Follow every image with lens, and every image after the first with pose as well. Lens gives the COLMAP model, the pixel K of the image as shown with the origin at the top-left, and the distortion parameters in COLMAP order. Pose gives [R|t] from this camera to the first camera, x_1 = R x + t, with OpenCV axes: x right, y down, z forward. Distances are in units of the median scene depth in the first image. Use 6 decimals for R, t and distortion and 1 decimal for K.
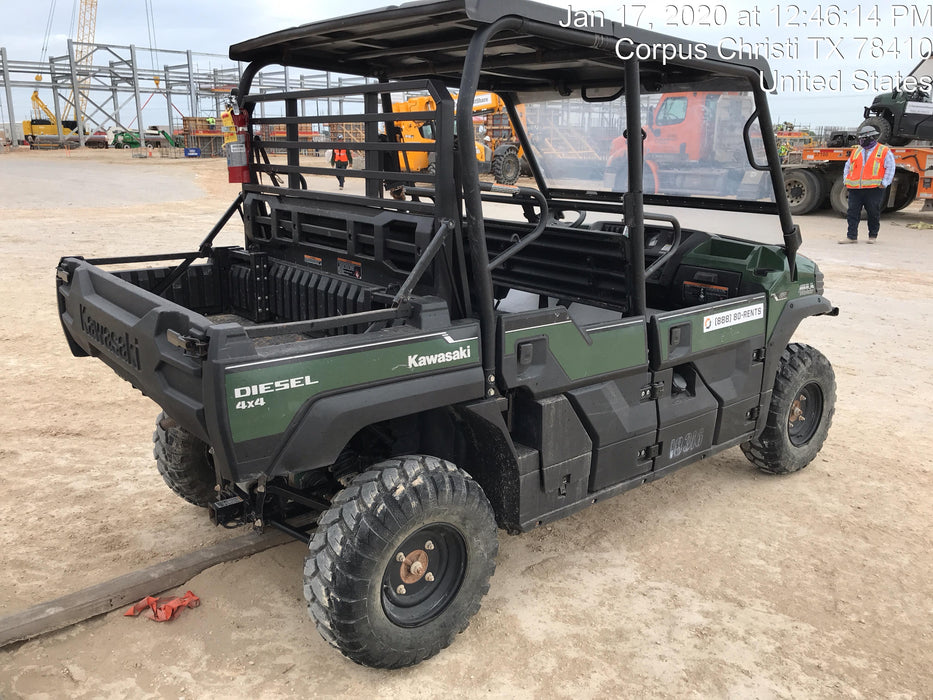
lens RADIAL K [[760.3, 0, 466.0], [0, 760.3, 346.7], [0, 0, 1]] dist [0.013346, -0.004208]
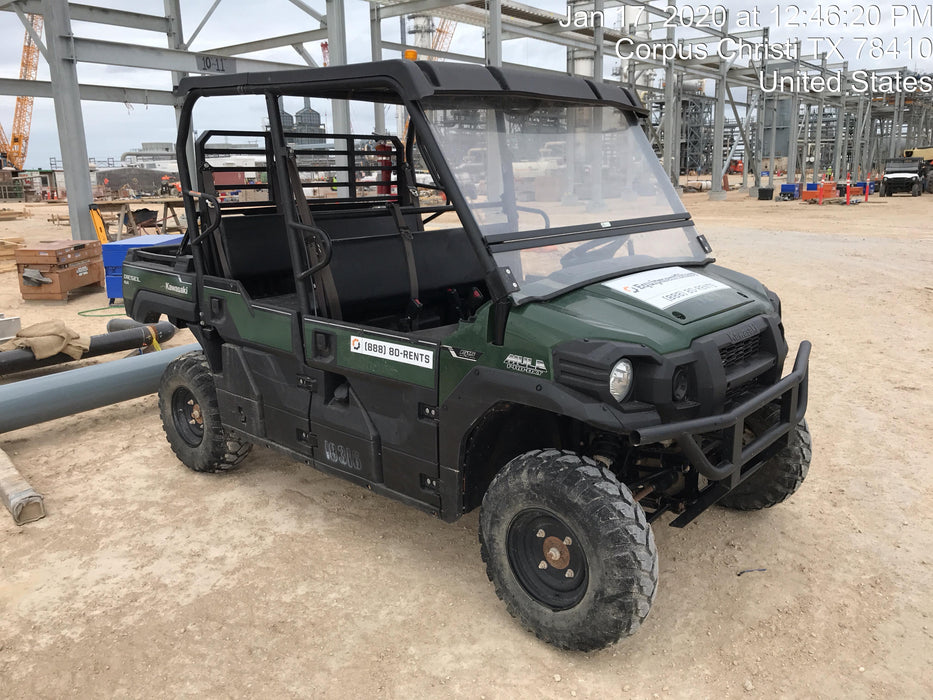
lens RADIAL K [[760.3, 0, 467.6], [0, 760.3, 350.6], [0, 0, 1]] dist [0.013346, -0.004208]
pose [[0.142799, 0.210615, -0.967083, 1.358794], [-0.240829, 0.955124, 0.172449, -0.238372], [0.960005, 0.208276, 0.187113, 1.014186]]
